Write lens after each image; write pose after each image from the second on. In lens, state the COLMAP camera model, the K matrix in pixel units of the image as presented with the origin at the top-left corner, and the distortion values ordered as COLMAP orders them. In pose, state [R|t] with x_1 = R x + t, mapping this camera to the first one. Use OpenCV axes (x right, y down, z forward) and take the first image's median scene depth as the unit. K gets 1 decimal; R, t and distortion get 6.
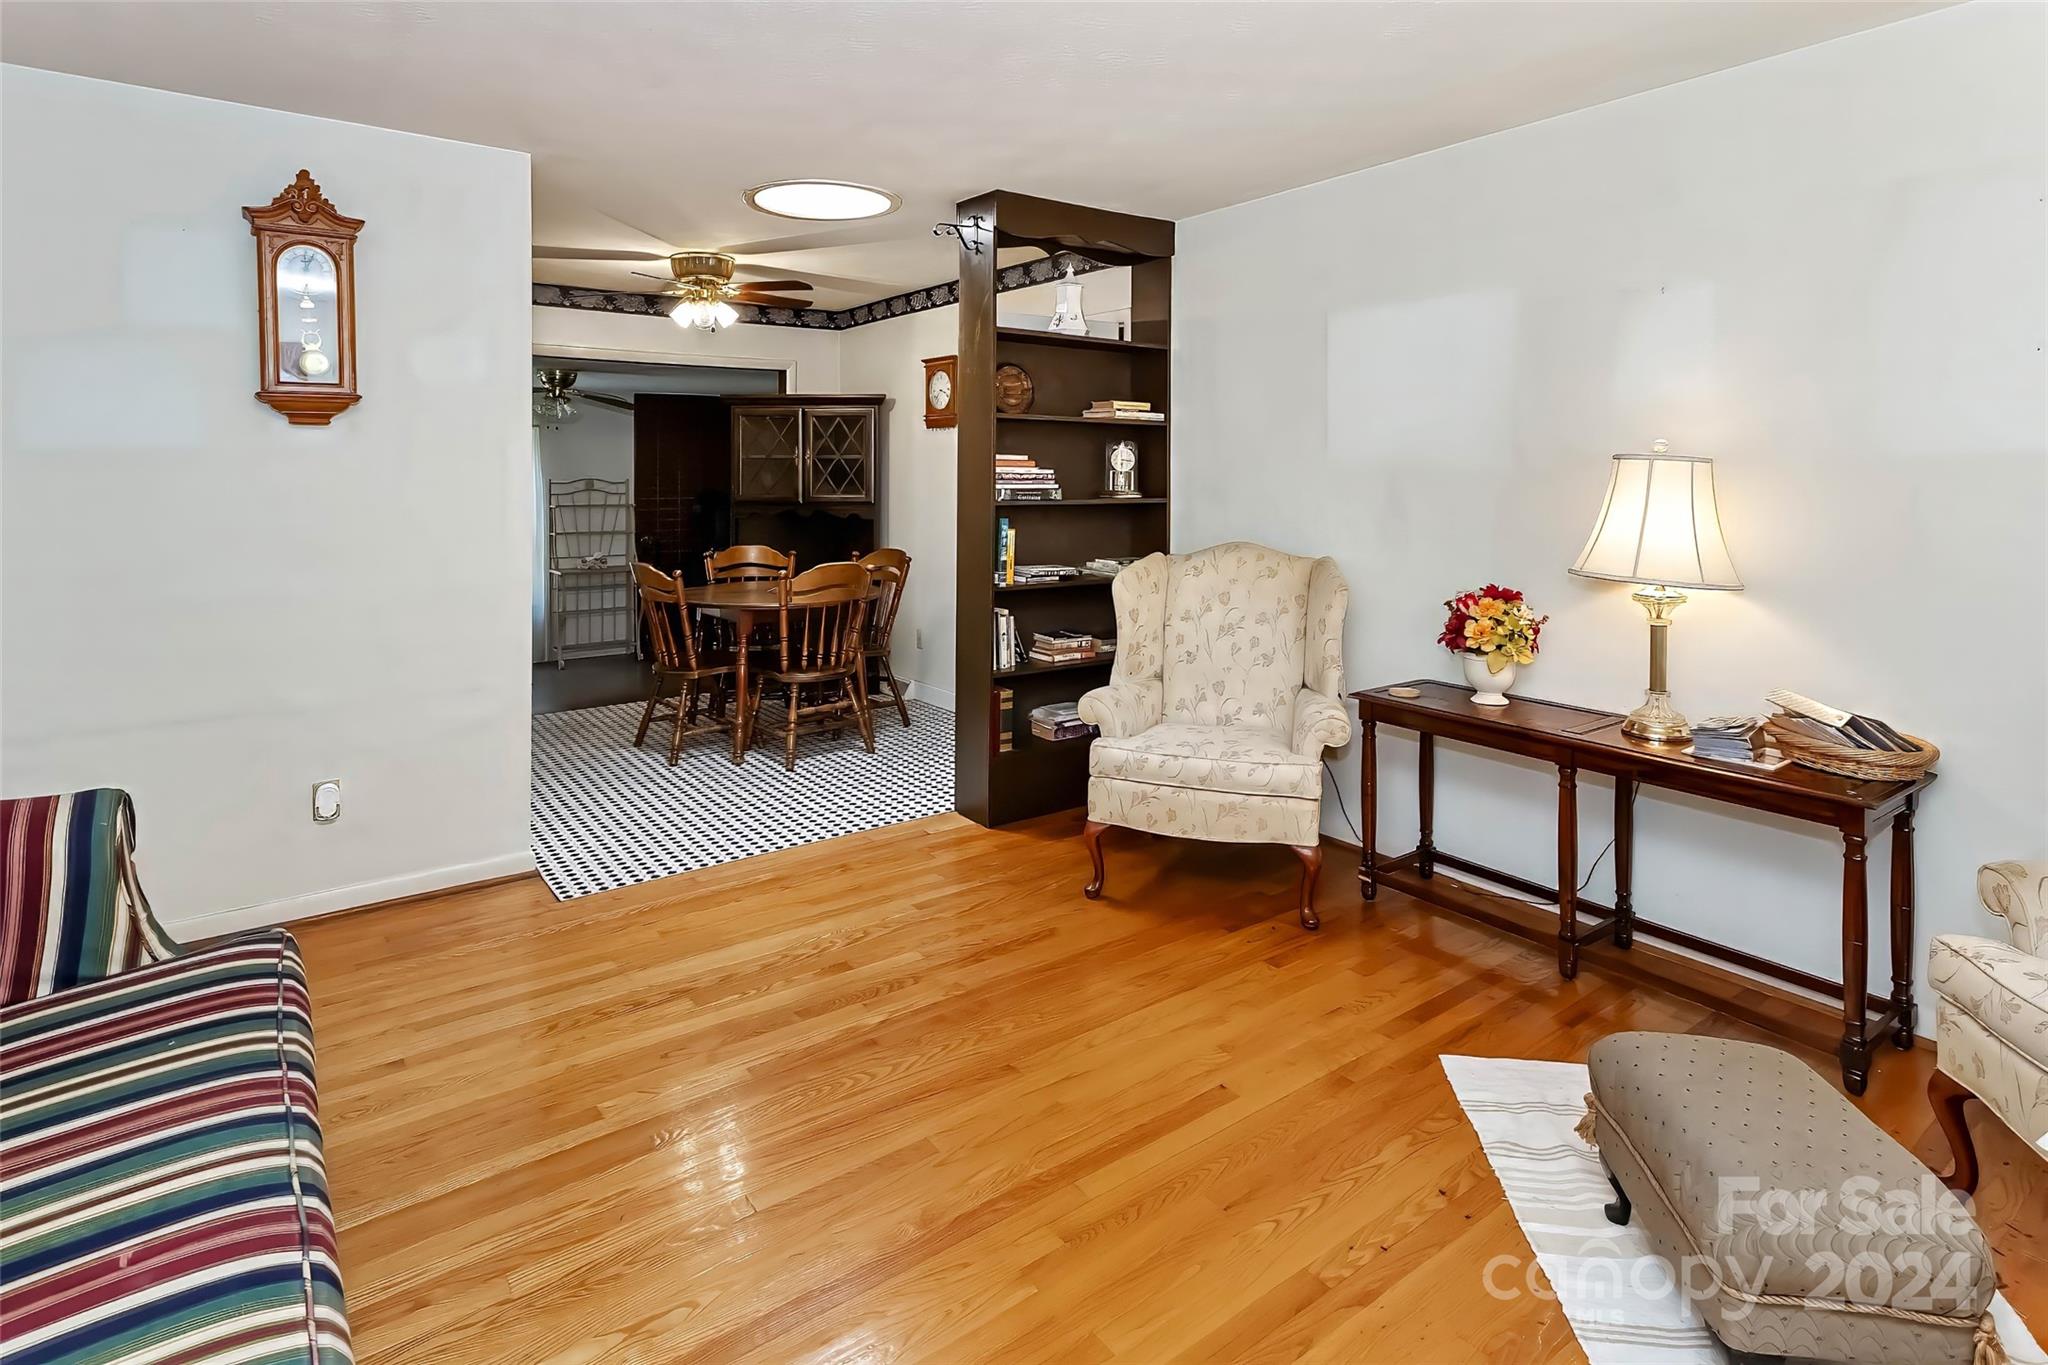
lens RADIAL K [[968.8, 0, 997.8], [0, 968.8, 487.0], [0, 0, 1]] dist [-0.004045, 0.001467]
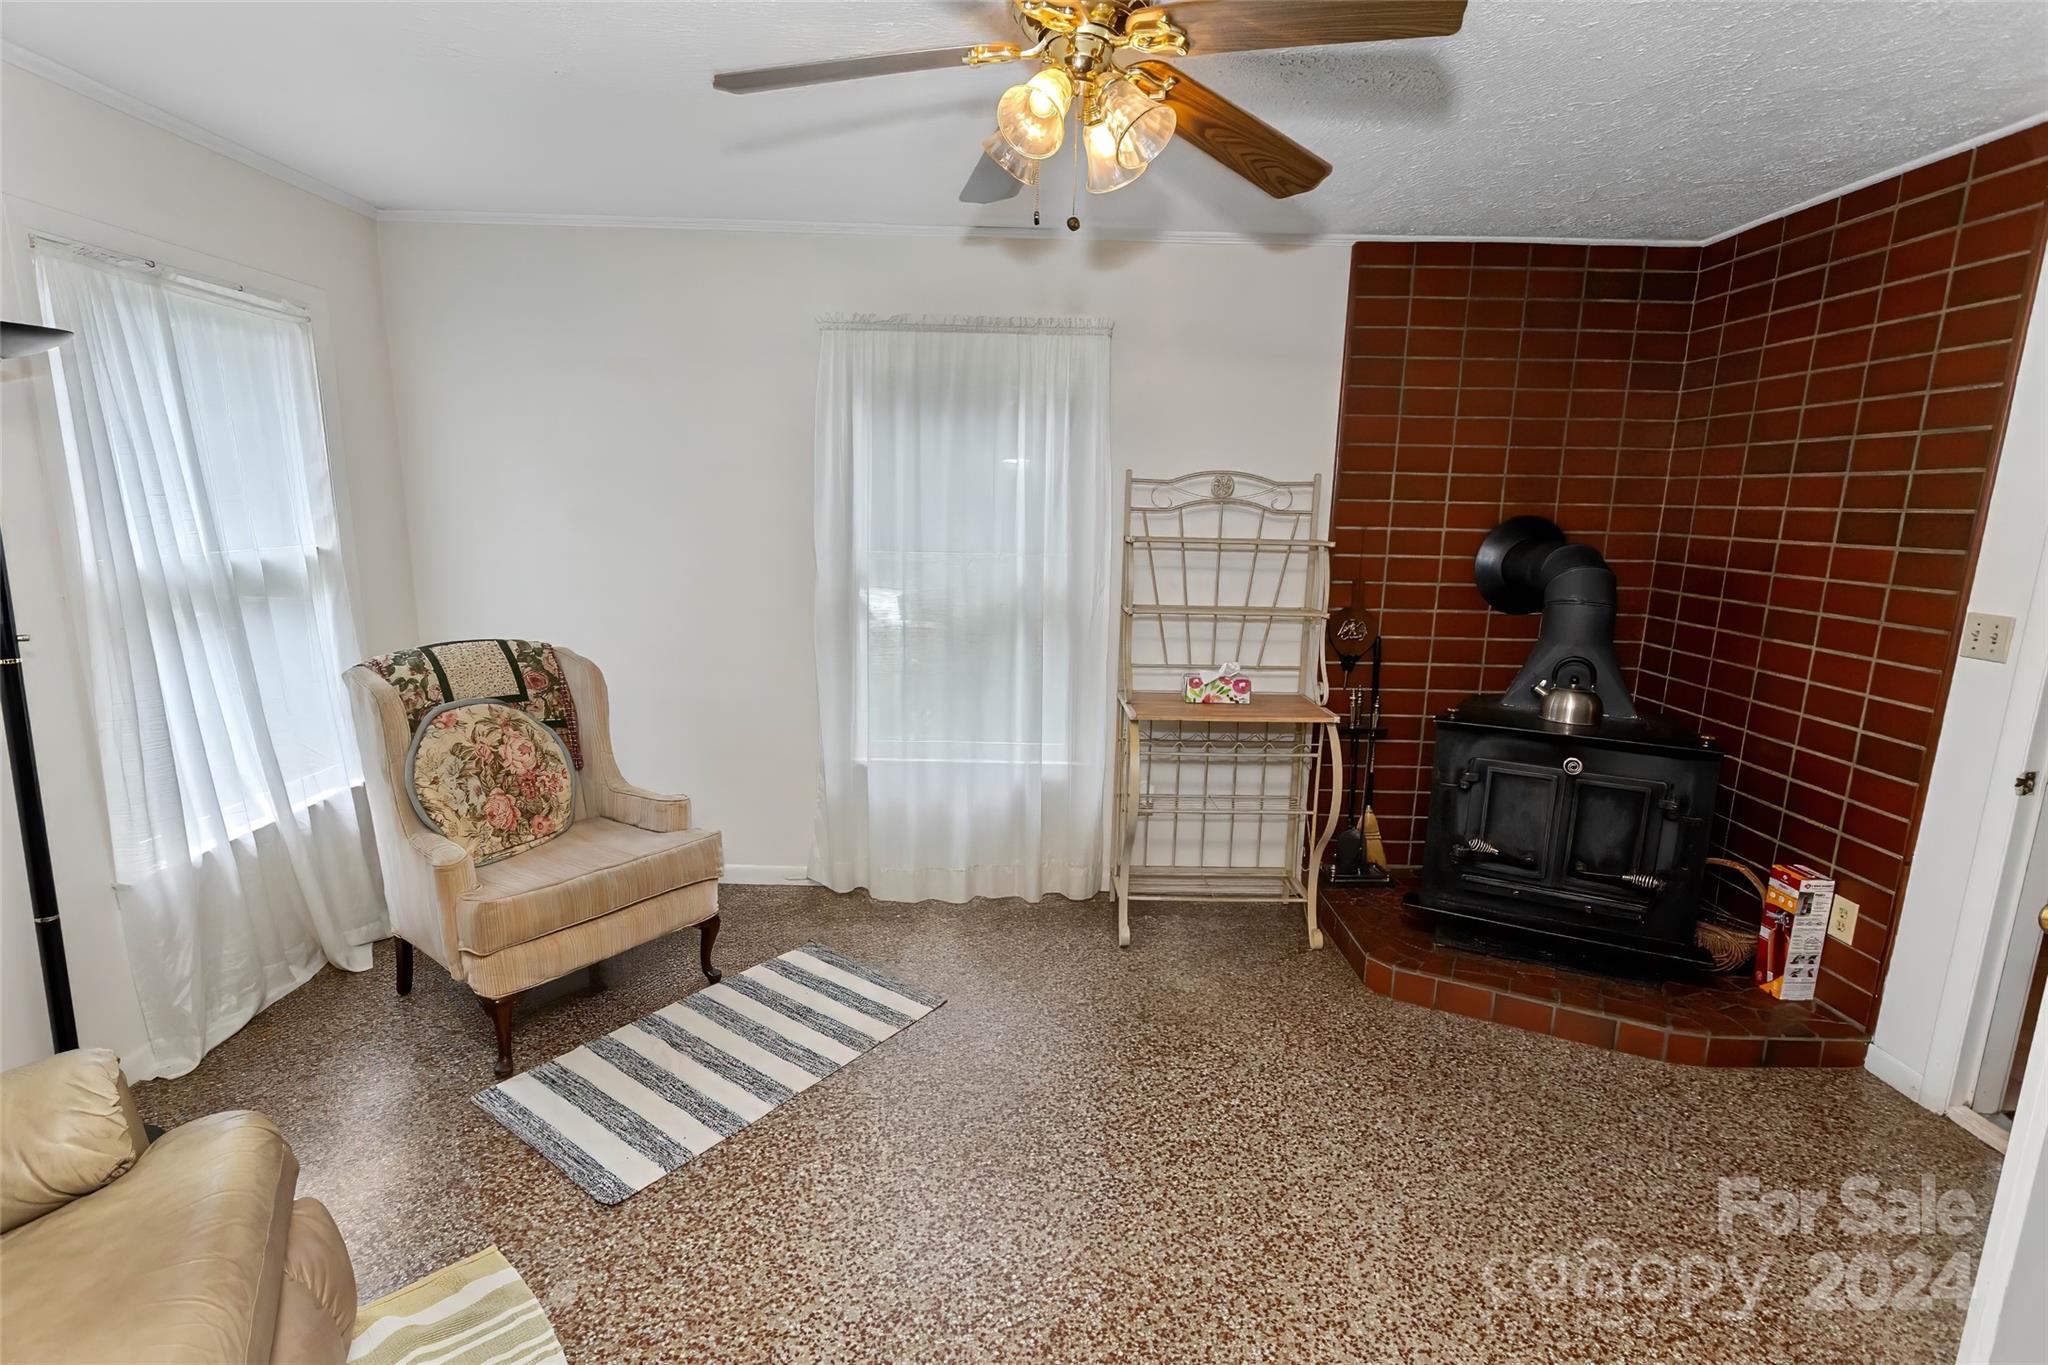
lens RADIAL K [[968.8, 0, 1010.8], [0, 968.8, 691.1], [0, 0, 1]] dist [-0.004045, 0.001467]
pose [[0.804615, 0.128229, -0.579786, -0.260265], [-0.023647, 0.982550, 0.184490, 0.008294], [0.593326, -0.134733, 0.793607, 0.644508]]
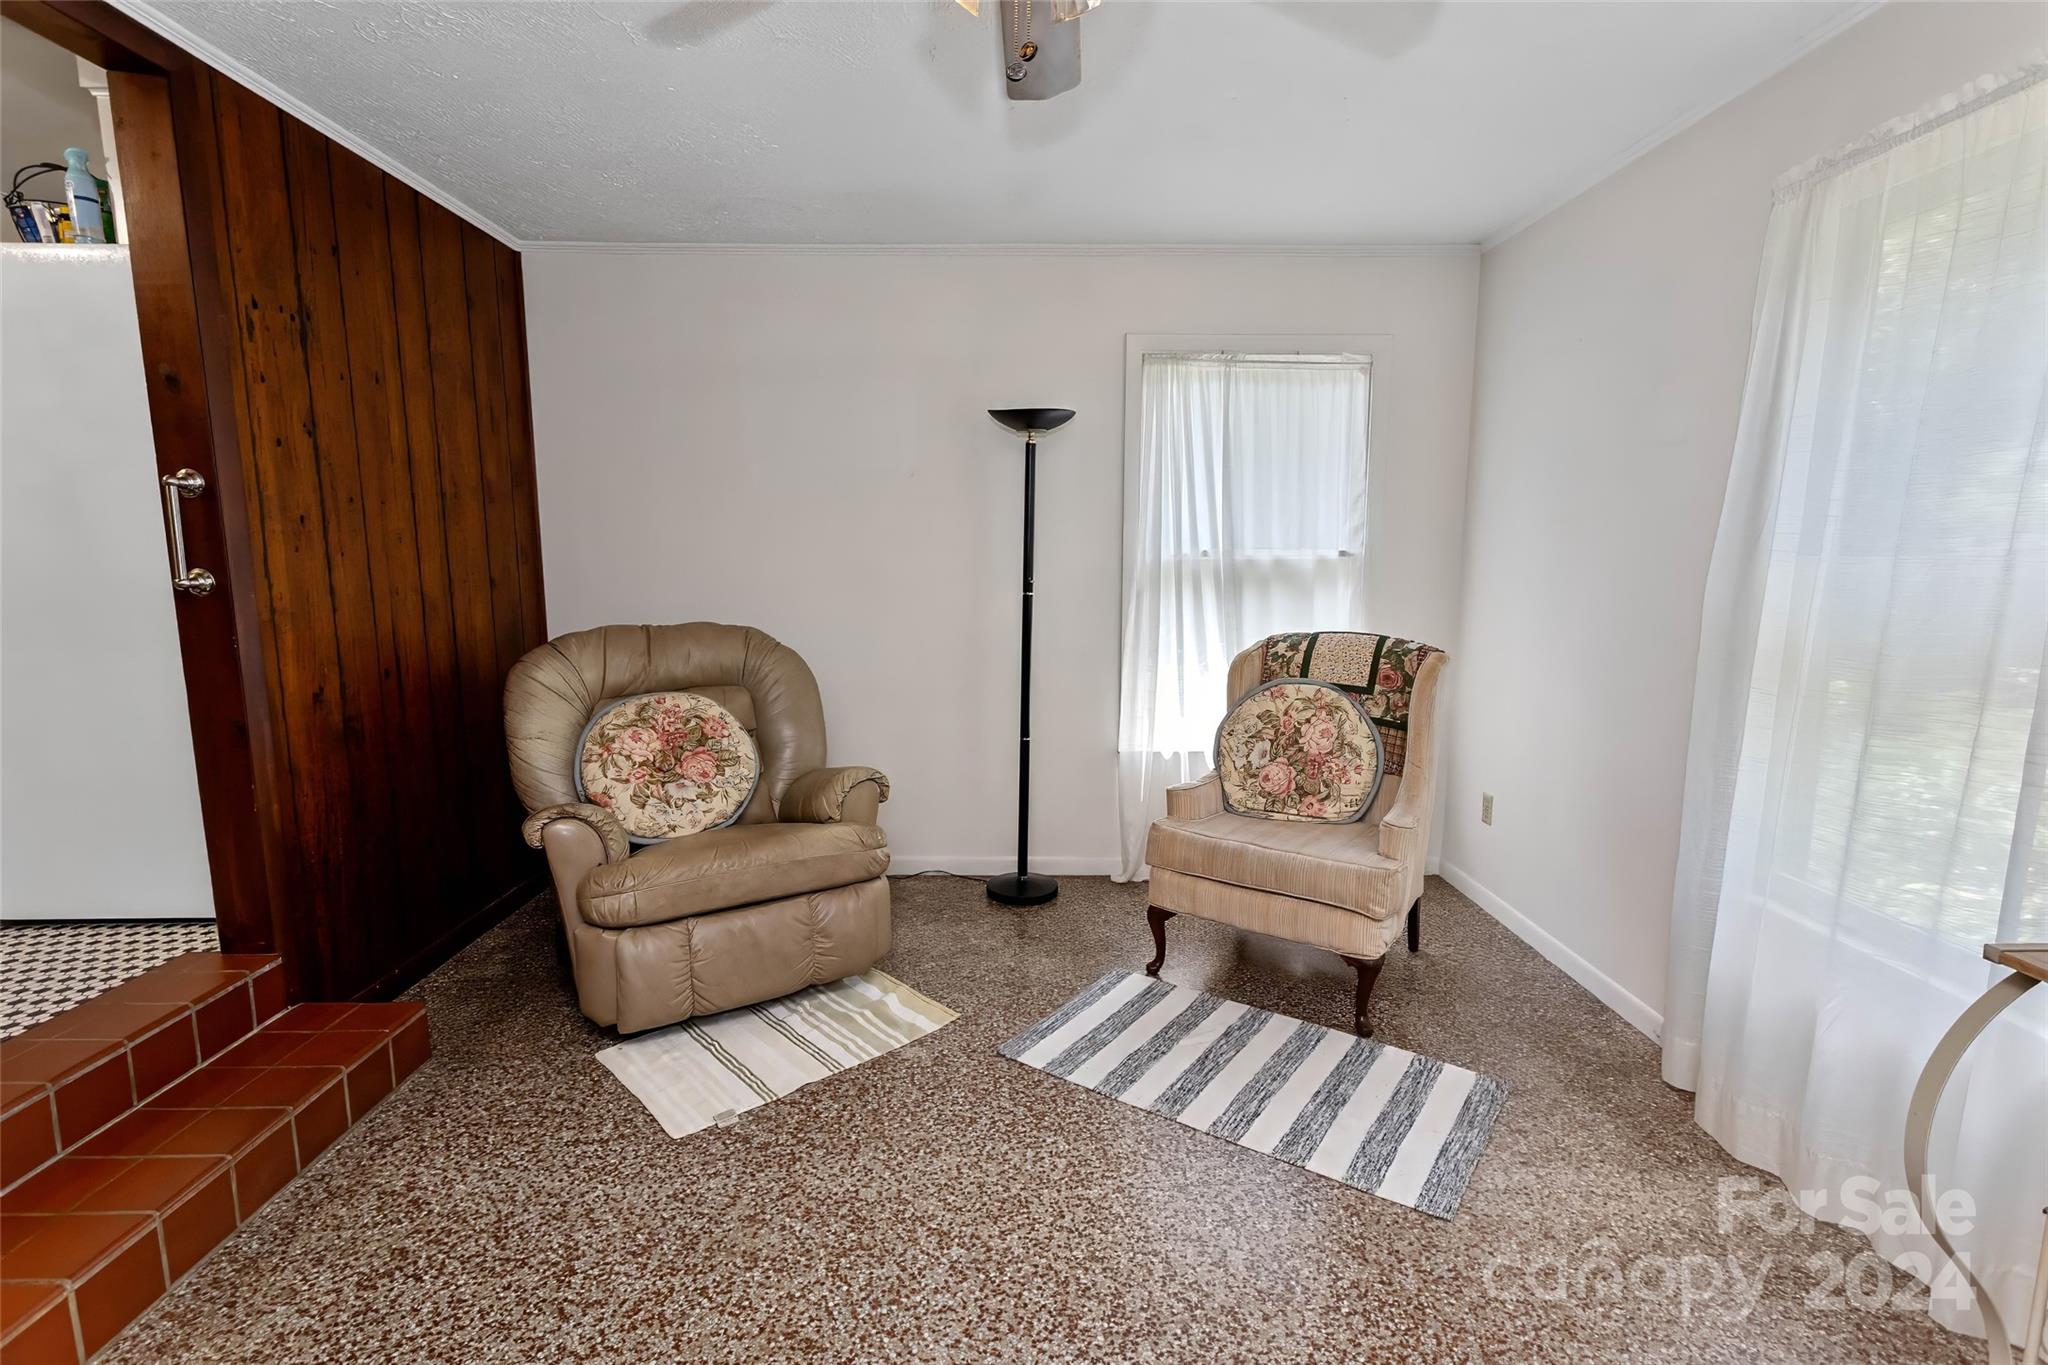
lens RADIAL K [[968.8, 0, 1043.6], [0, 968.8, 688.0], [0, 0, 1]] dist [-0.004045, 0.001467]
pose [[-0.580981, 0.110700, -0.806354, -0.242778], [-0.011578, 0.989483, 0.144183, 0.029585], [0.813835, 0.093104, -0.573589, 0.952717]]
